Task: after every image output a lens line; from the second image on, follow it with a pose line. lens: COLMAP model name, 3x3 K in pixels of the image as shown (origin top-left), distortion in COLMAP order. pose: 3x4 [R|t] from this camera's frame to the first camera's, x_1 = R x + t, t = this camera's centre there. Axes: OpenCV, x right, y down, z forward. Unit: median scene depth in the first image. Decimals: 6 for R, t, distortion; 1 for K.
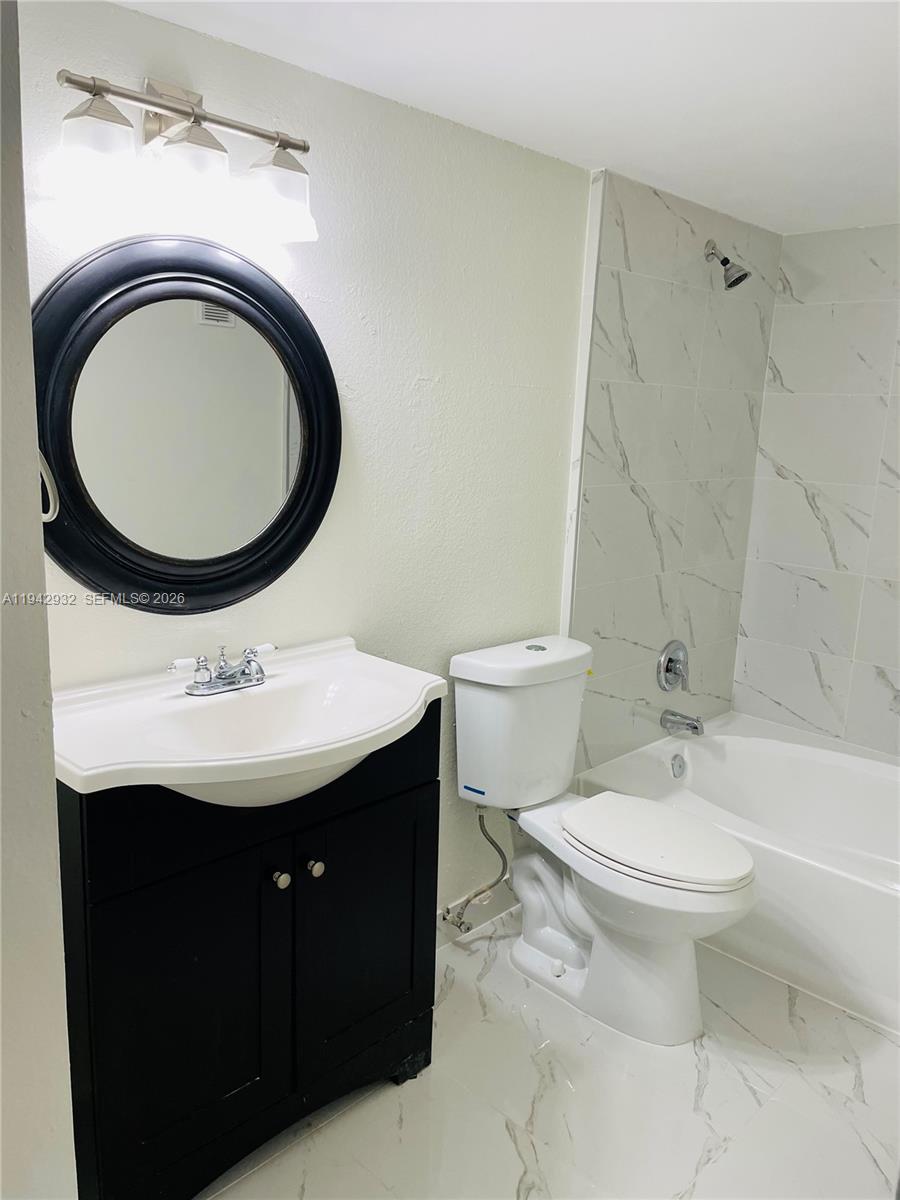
lens RADIAL K [[921.5, 0, 424.4], [0, 921.5, 589.6], [0, 0, 1]] dist [0.086605, -0.112177]
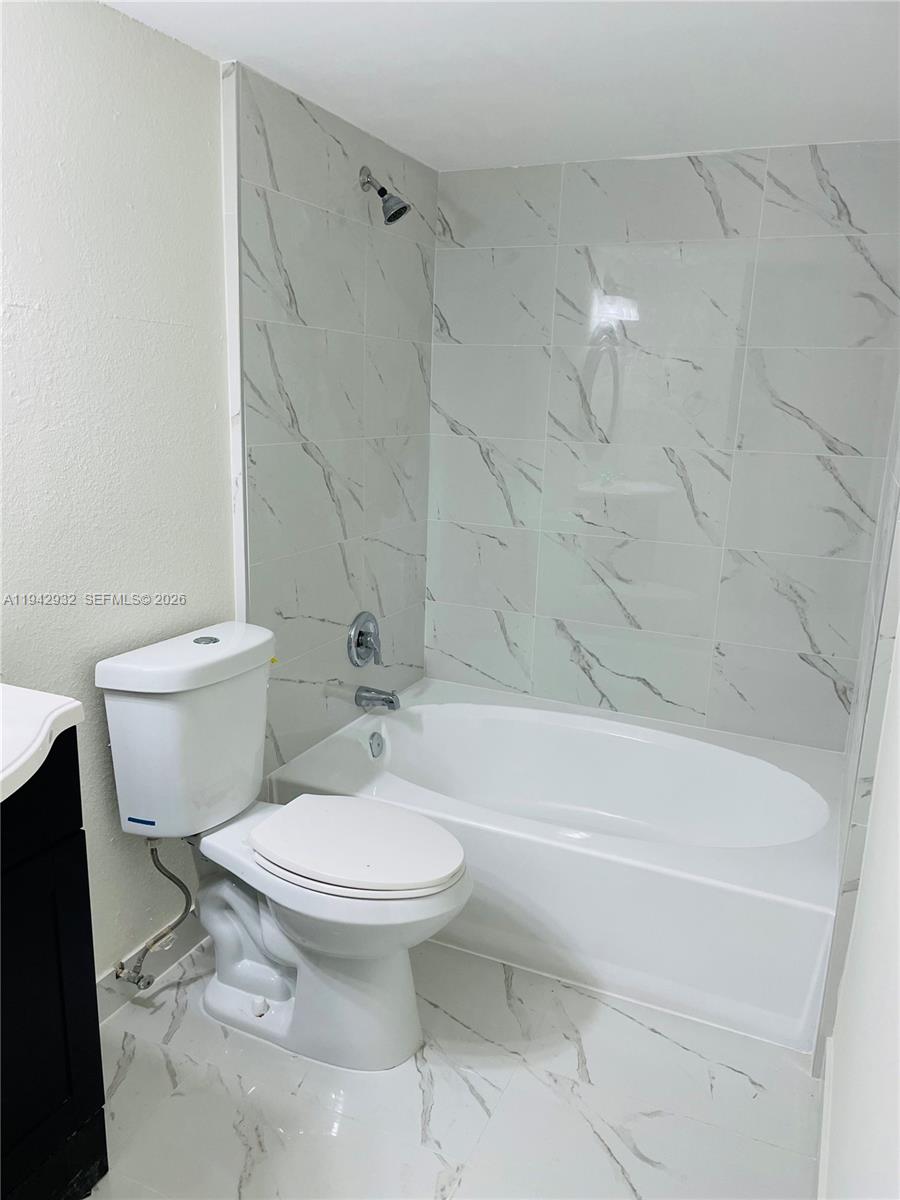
lens RADIAL K [[921.5, 0, 453.1], [0, 921.5, 603.2], [0, 0, 1]] dist [0.086605, -0.112177]
pose [[0.930950, -0.088034, 0.354376, 0.033680], [0.070283, 0.995556, 0.062682, -0.006978], [-0.358320, -0.033447, 0.933000, 0.132300]]
